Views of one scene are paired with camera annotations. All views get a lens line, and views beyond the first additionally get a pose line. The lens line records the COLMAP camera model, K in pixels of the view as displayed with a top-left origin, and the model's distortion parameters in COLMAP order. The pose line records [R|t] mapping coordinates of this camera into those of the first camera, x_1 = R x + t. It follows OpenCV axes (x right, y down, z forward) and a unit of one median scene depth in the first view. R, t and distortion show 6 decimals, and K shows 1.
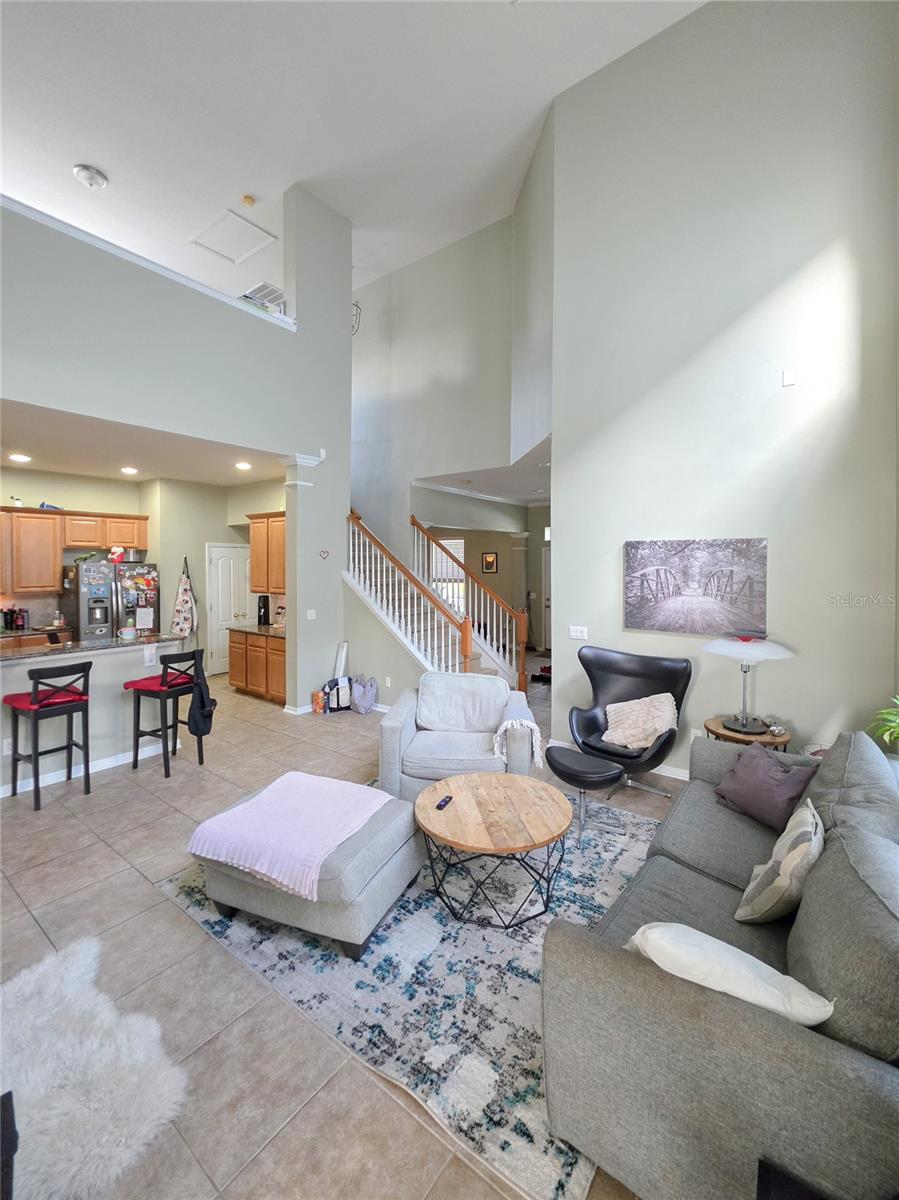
lens RADIAL K [[506.2, 0, 457.4], [0, 506.2, 575.8], [0, 0, 1]] dist [0.000126, 0.000509]
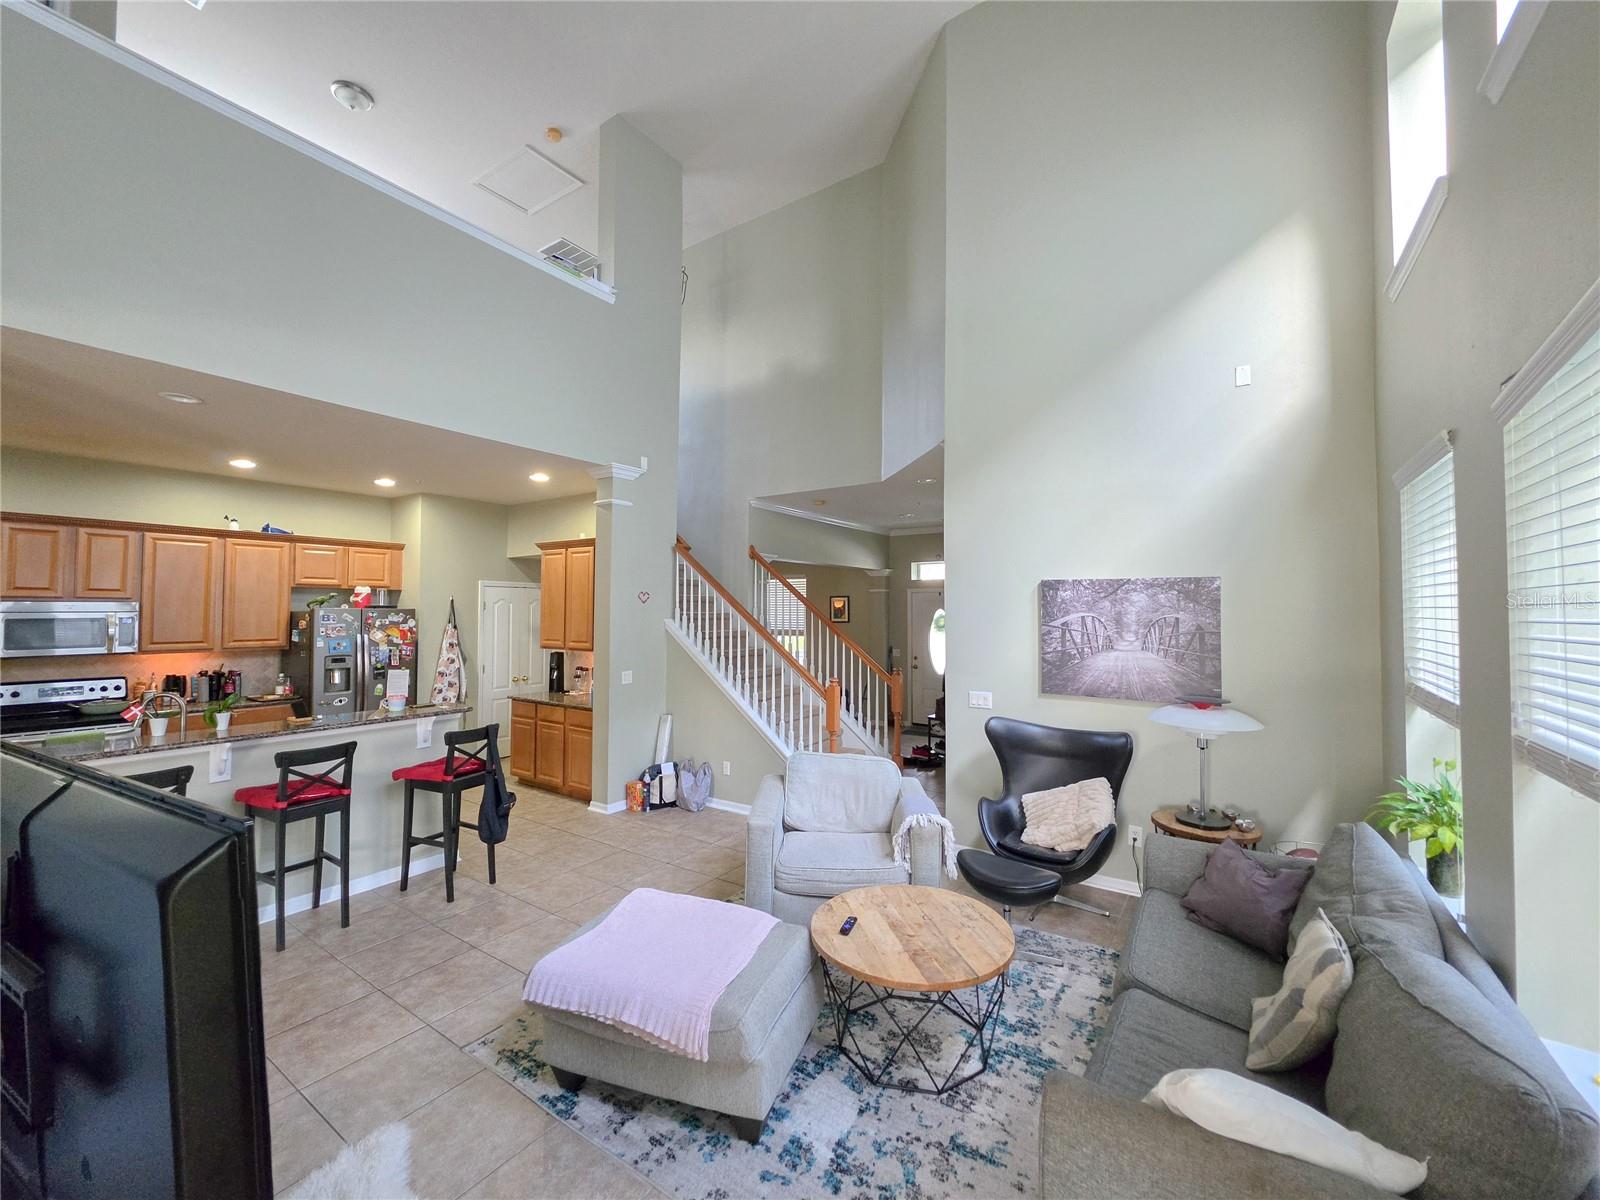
lens RADIAL K [[682.6, 0, 770.7], [0, 682.6, 600.6], [0, 0, 1]] dist [0.000398, 0.000616]
pose [[0.998560, 0.001572, 0.053629, -0.154782], [0.000691, 0.999111, -0.042151, 0.007073], [-0.053648, 0.042128, 0.997671, -0.019306]]
